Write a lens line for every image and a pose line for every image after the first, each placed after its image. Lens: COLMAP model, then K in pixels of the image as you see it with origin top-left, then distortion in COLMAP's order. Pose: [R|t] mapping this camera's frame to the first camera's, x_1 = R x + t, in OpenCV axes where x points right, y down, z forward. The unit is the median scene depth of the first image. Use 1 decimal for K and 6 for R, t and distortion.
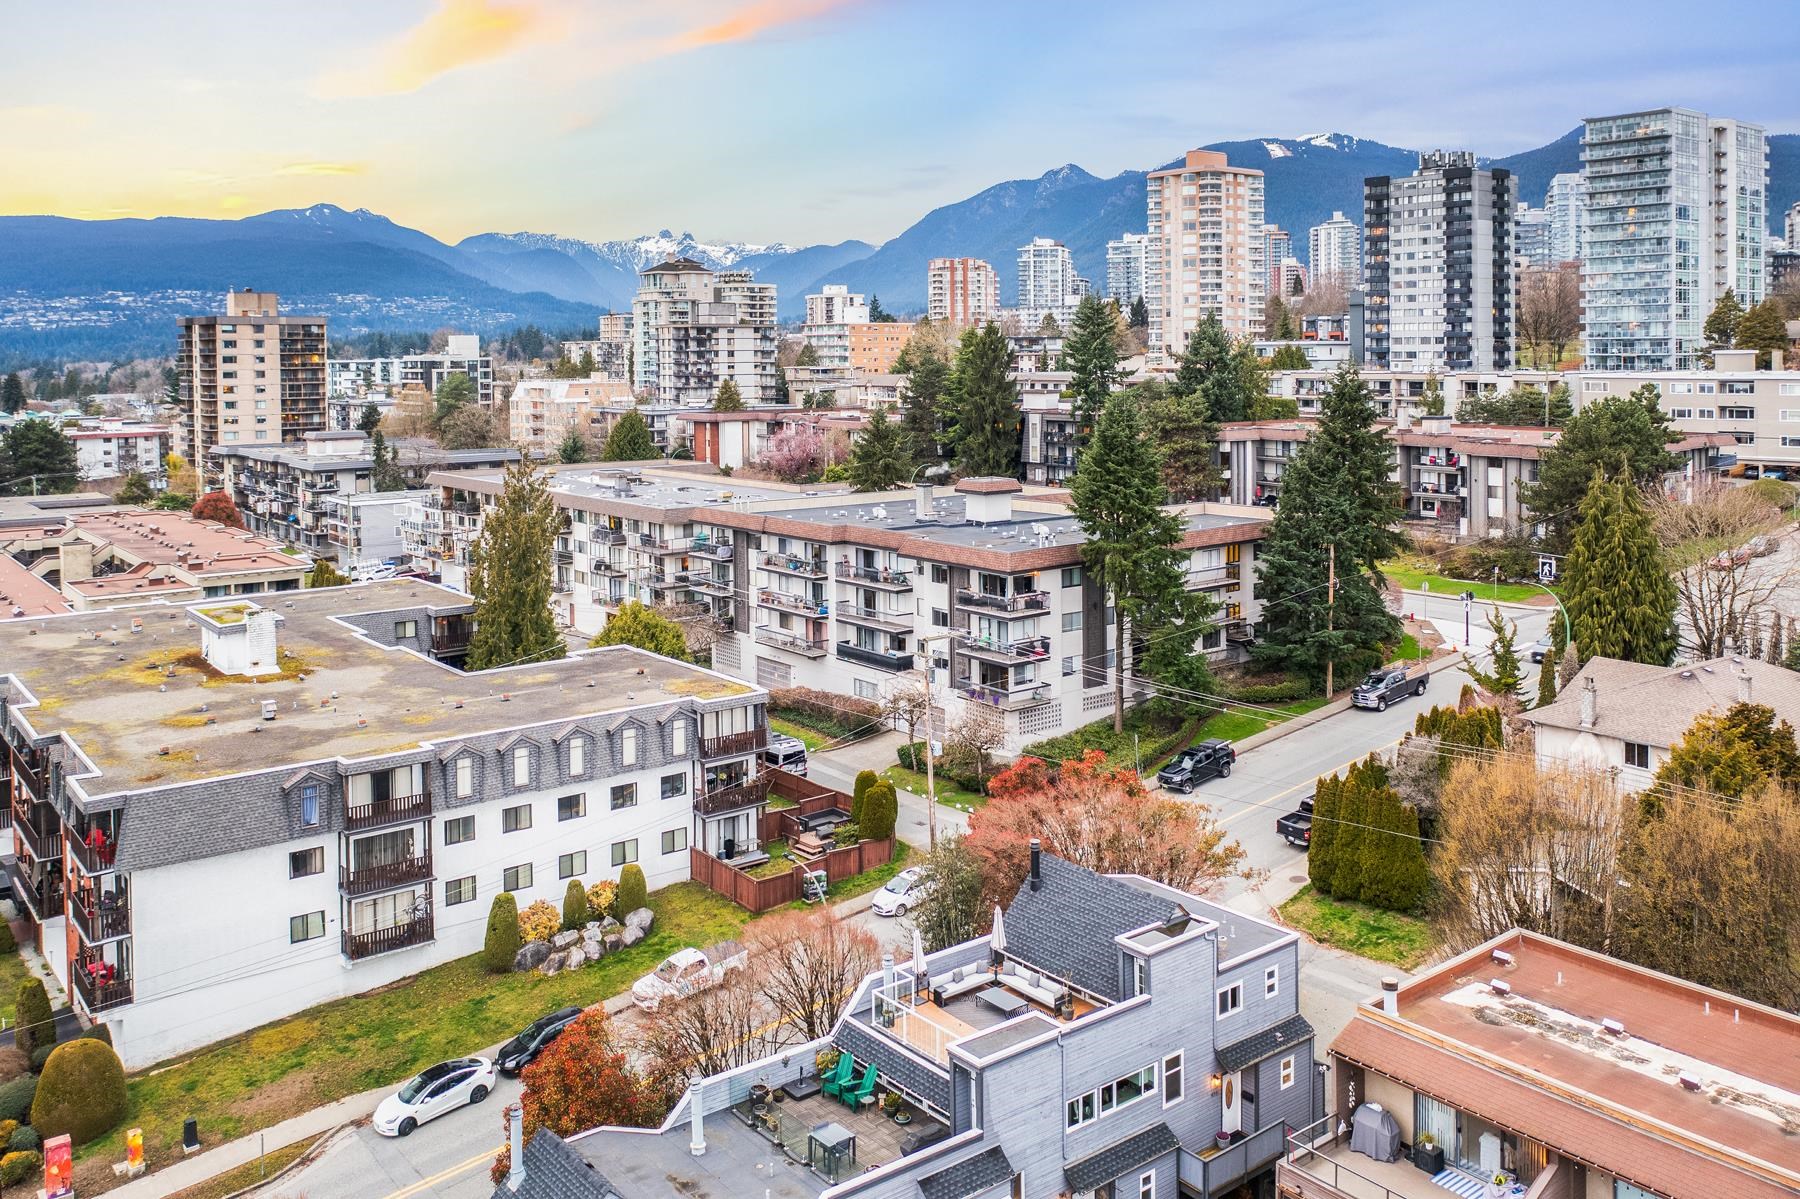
lens RADIAL K [[1412.1, 0, 900.0], [0, 1412.1, 605.2], [0, 0, 1]] dist [-0.006474, -0.005235]
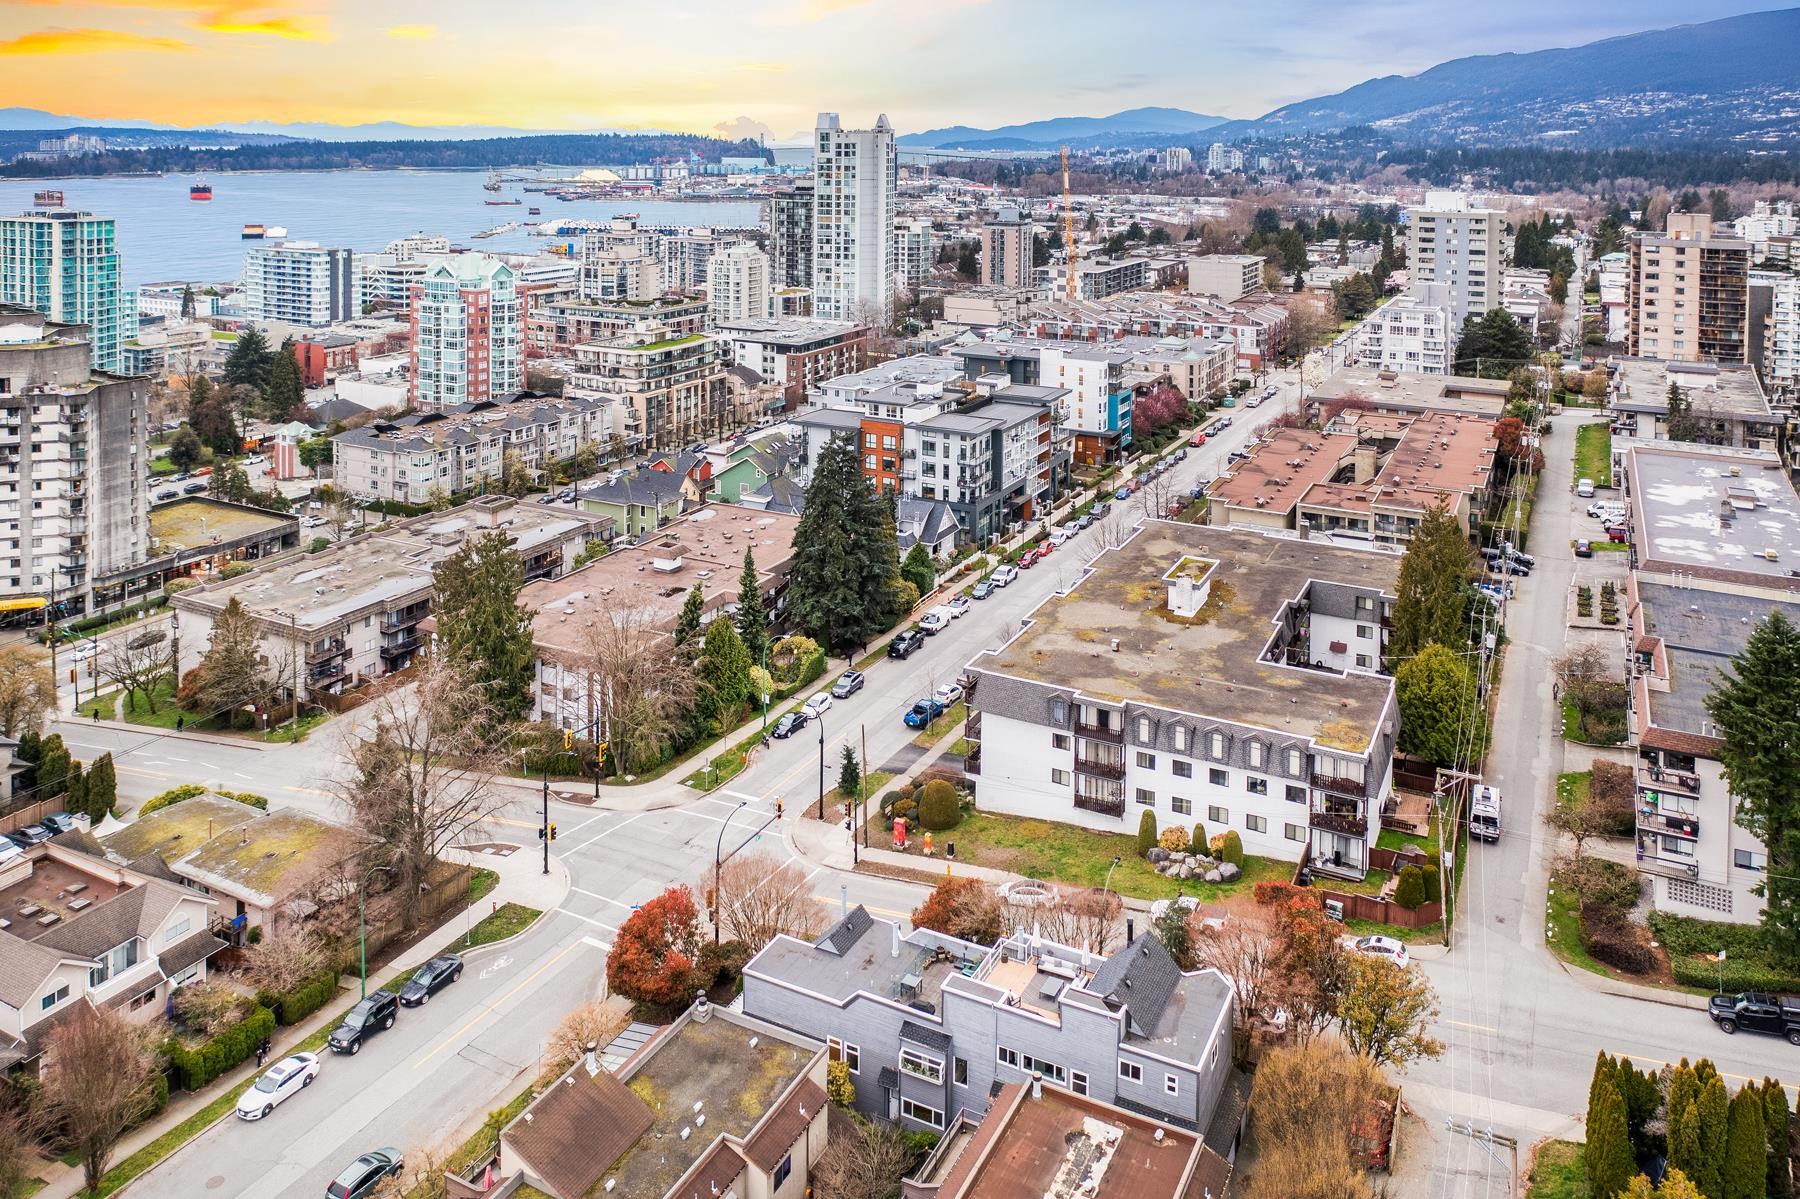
lens RADIAL K [[1412.1, 0, 897.0], [0, 1412.1, 596.3], [0, 0, 1]] dist [-0.006474, -0.005235]
pose [[0.390118, 0.302175, -0.869769, 0.879521], [-0.154225, 0.952715, 0.261817, -0.378971], [0.907757, 0.032001, 0.418274, 0.090263]]
